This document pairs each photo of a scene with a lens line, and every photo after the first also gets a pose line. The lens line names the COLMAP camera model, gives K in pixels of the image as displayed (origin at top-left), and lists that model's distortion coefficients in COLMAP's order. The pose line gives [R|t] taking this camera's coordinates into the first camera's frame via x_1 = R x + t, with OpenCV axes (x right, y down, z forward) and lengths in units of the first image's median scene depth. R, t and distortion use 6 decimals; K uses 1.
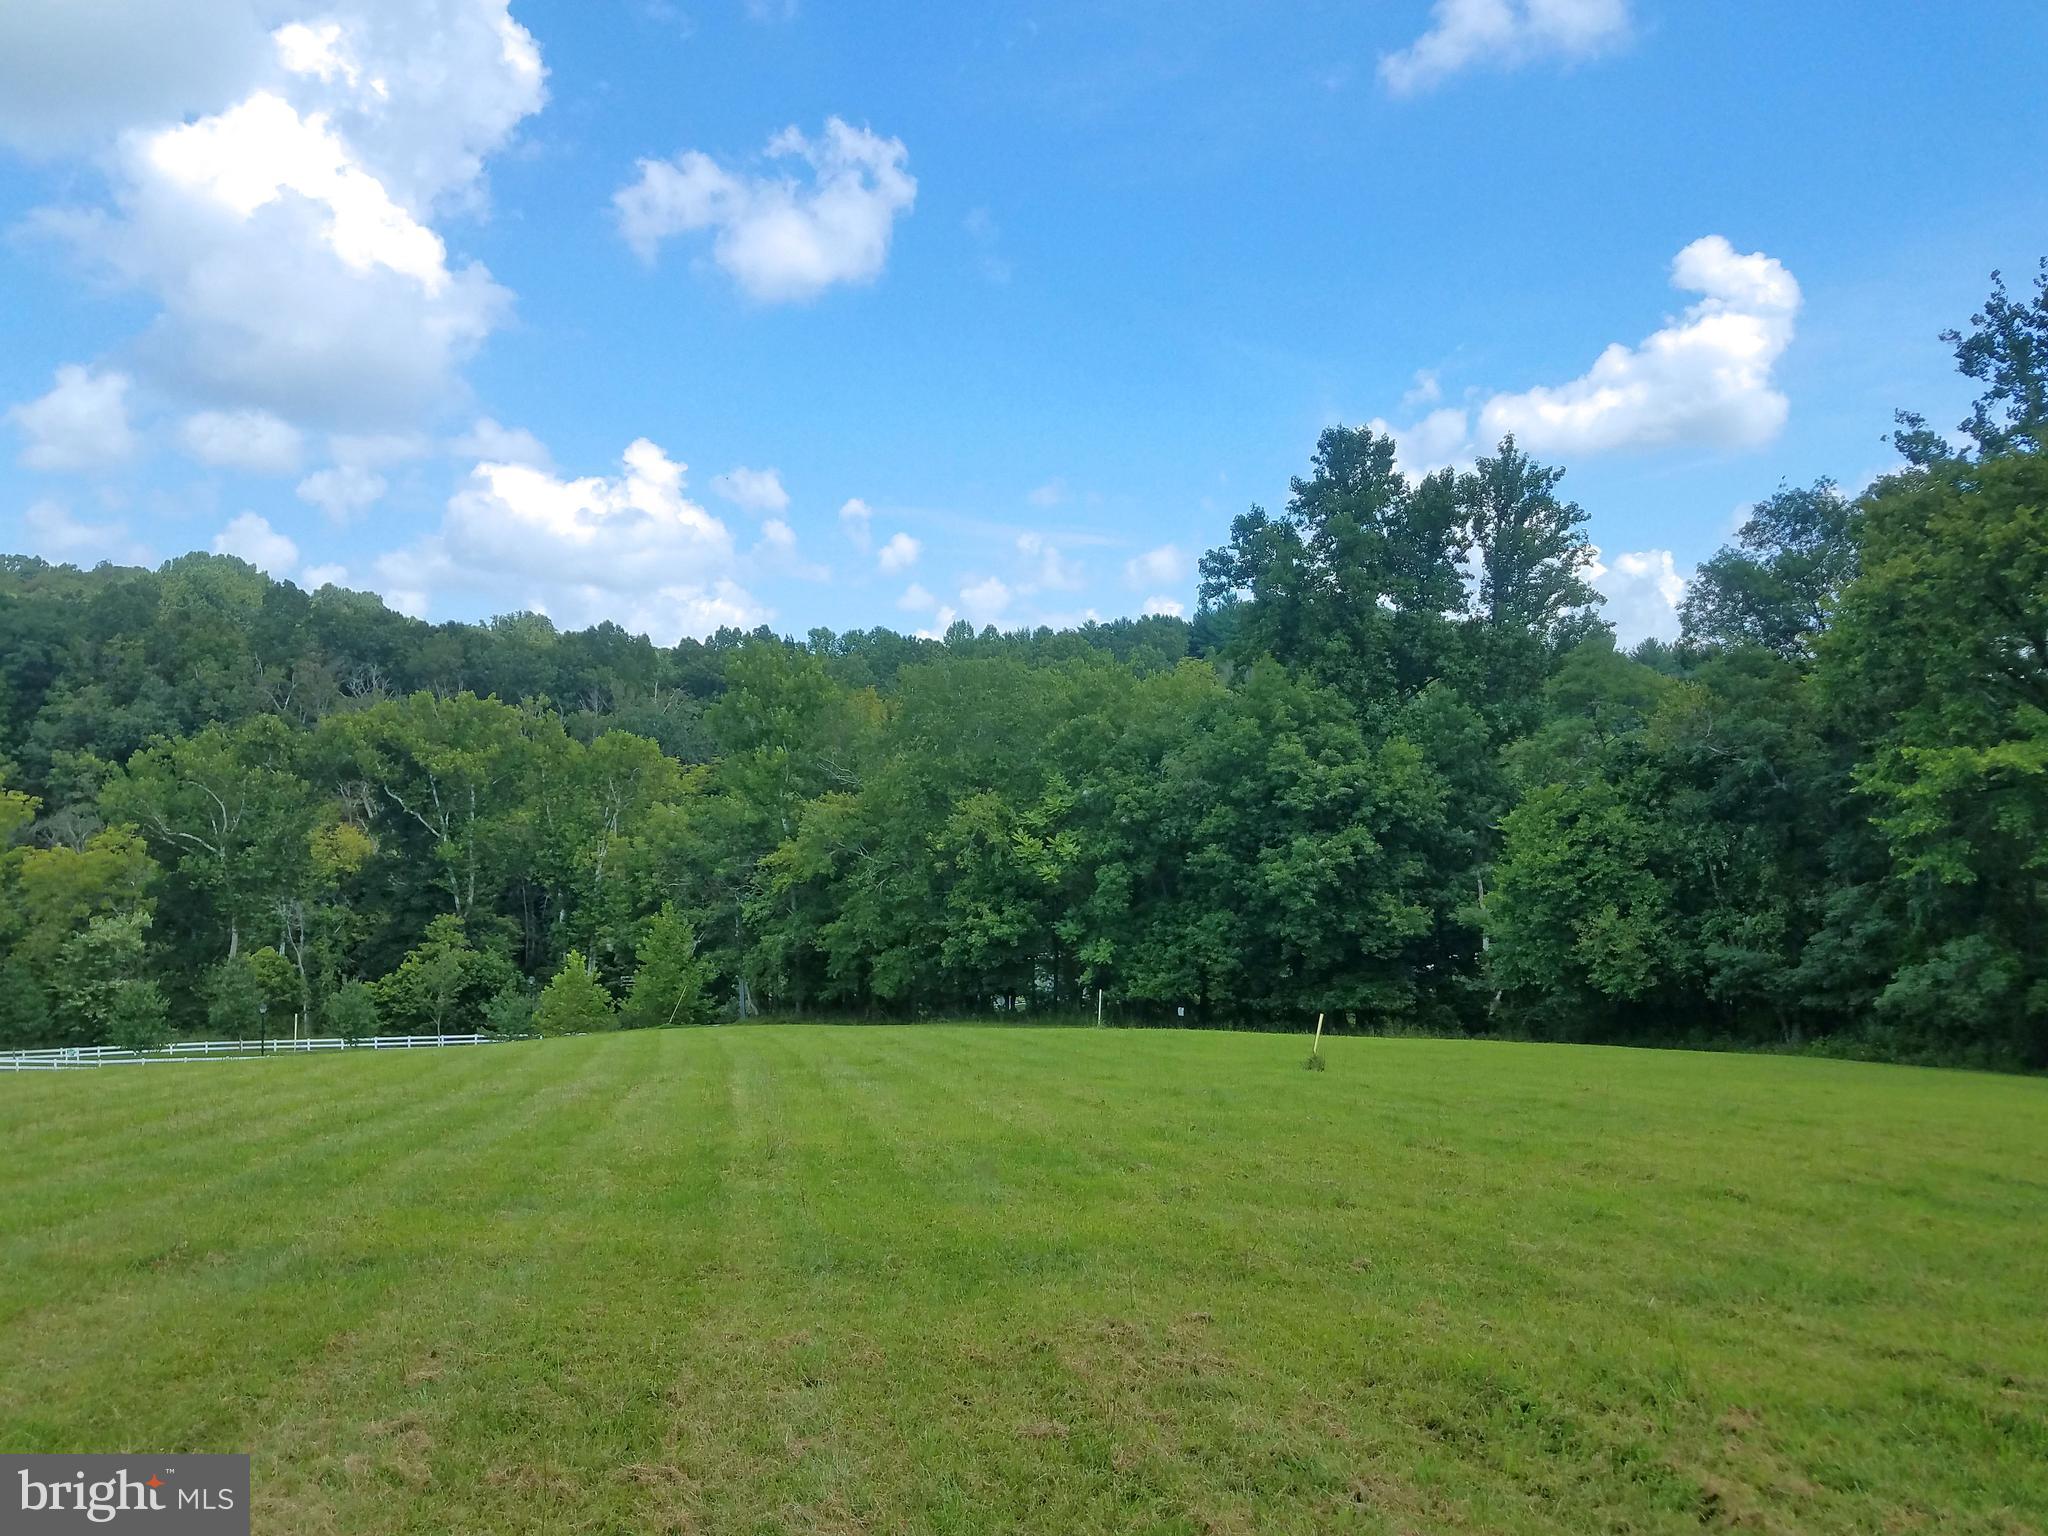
lens RADIAL K [[1598.5, 0, 1014.7], [0, 1598.5, 781.1], [0, 0, 1]] dist [0.241837, -0.411412]
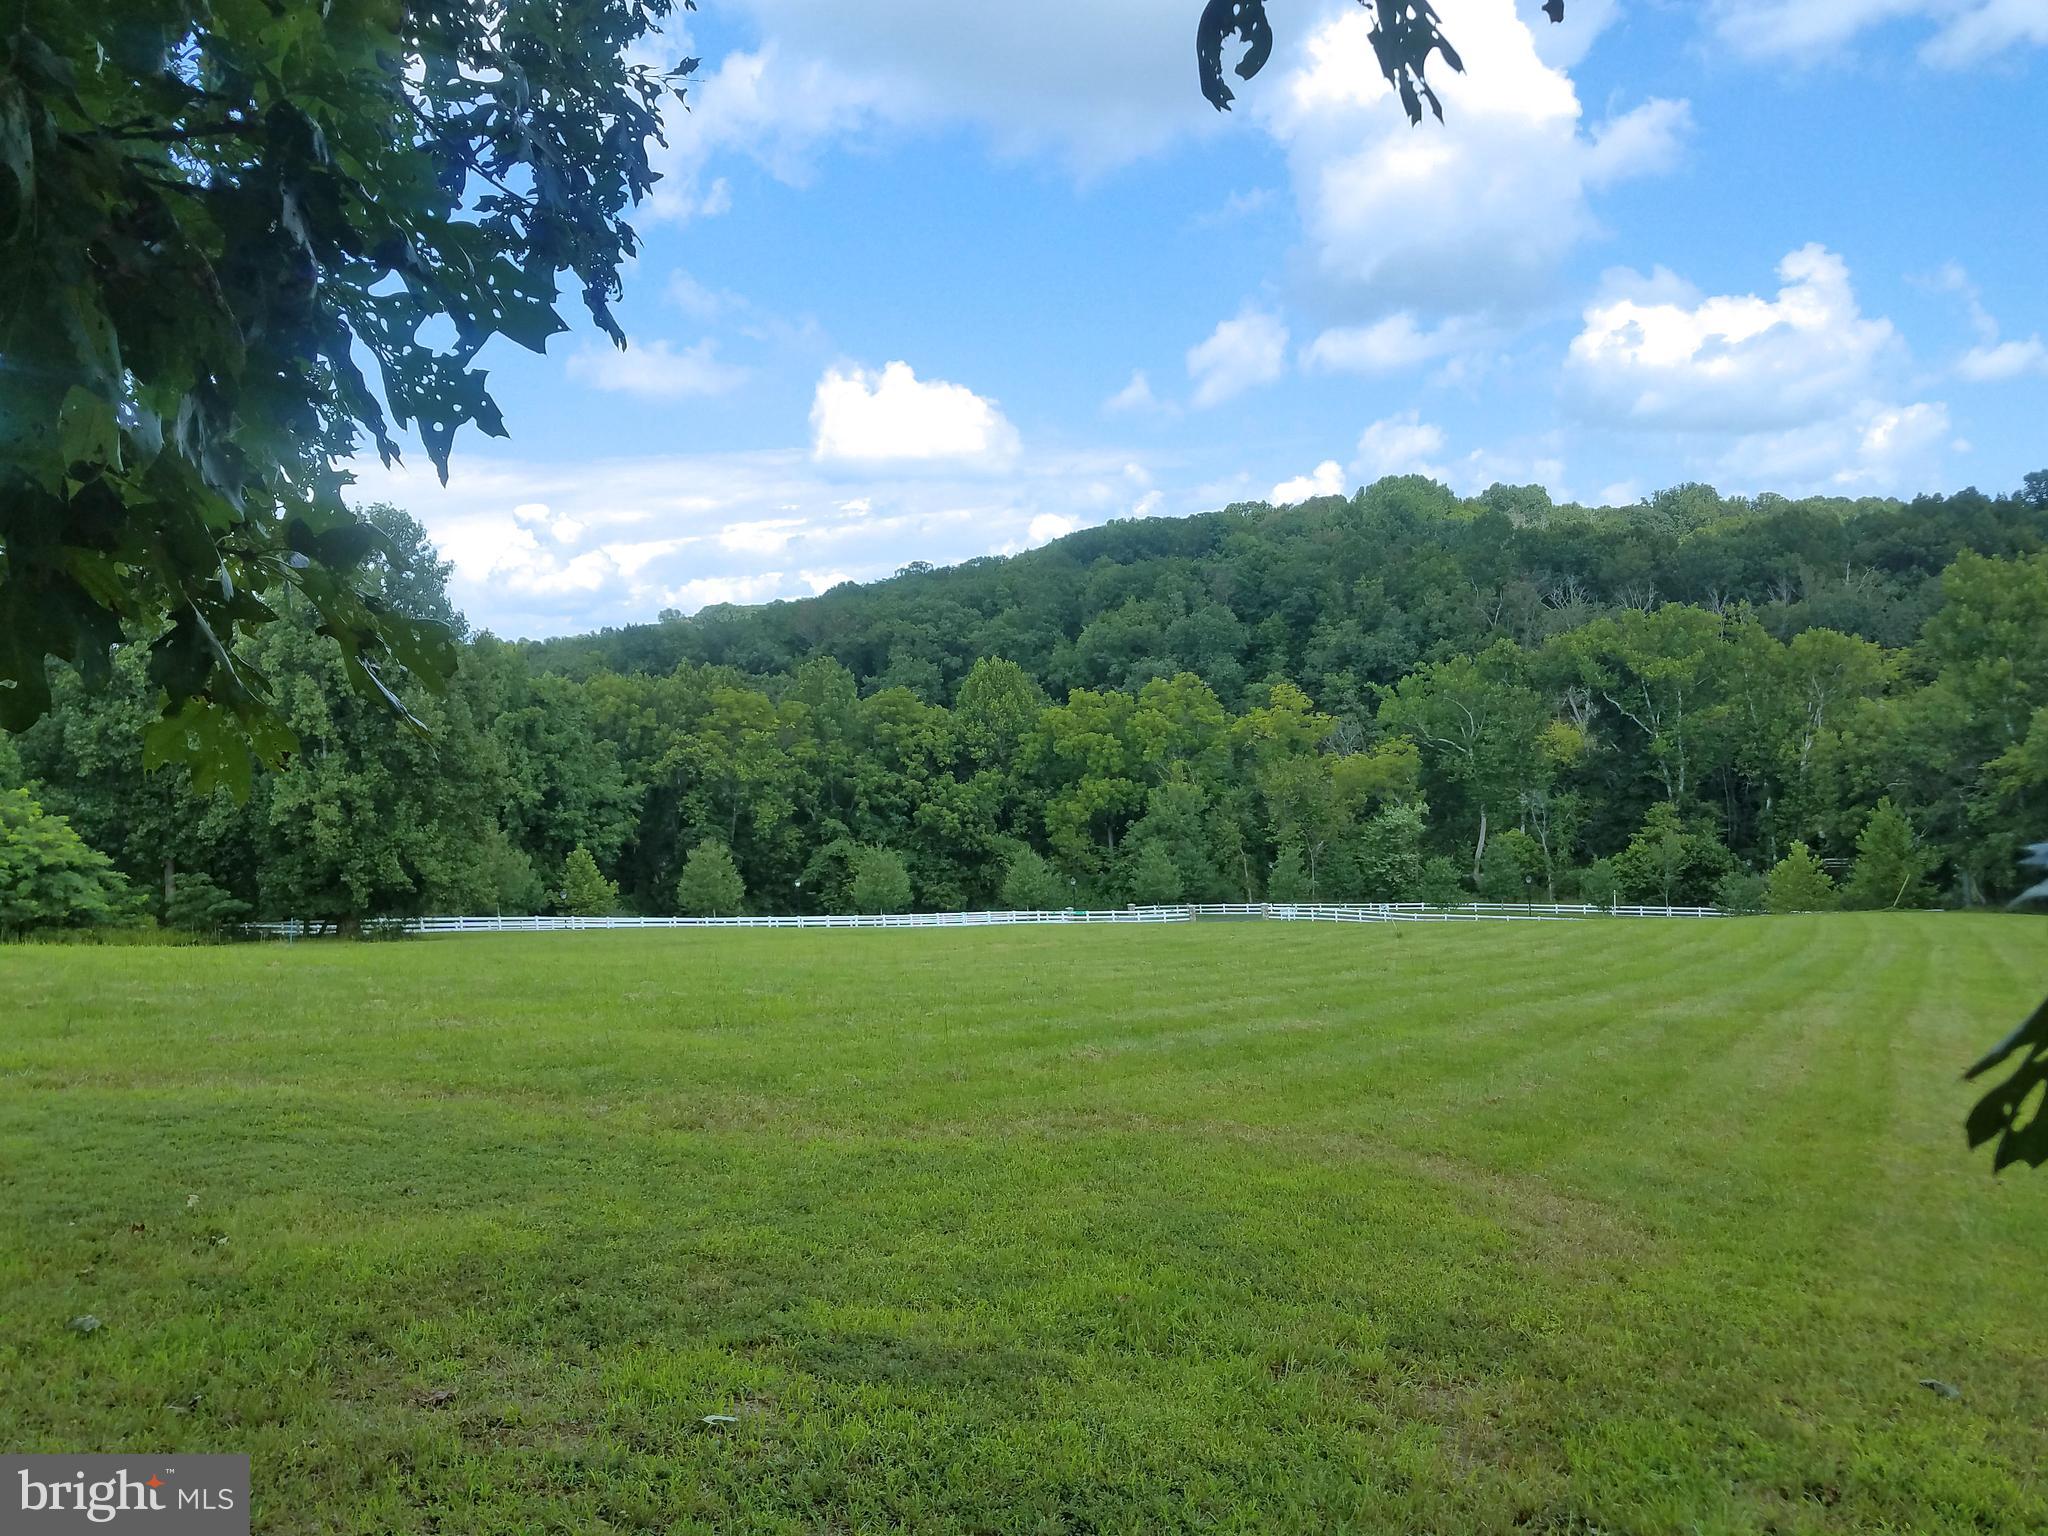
lens RADIAL K [[1579.6, 0, 968.5], [0, 1579.6, 786.4], [0, 0, 1]] dist [0.256679, -0.492760]
pose [[0.762209, -0.012248, -0.647216, 0.019495], [0.065819, 0.996106, 0.058662, -0.028008], [0.643977, -0.087312, 0.760047, -0.174260]]
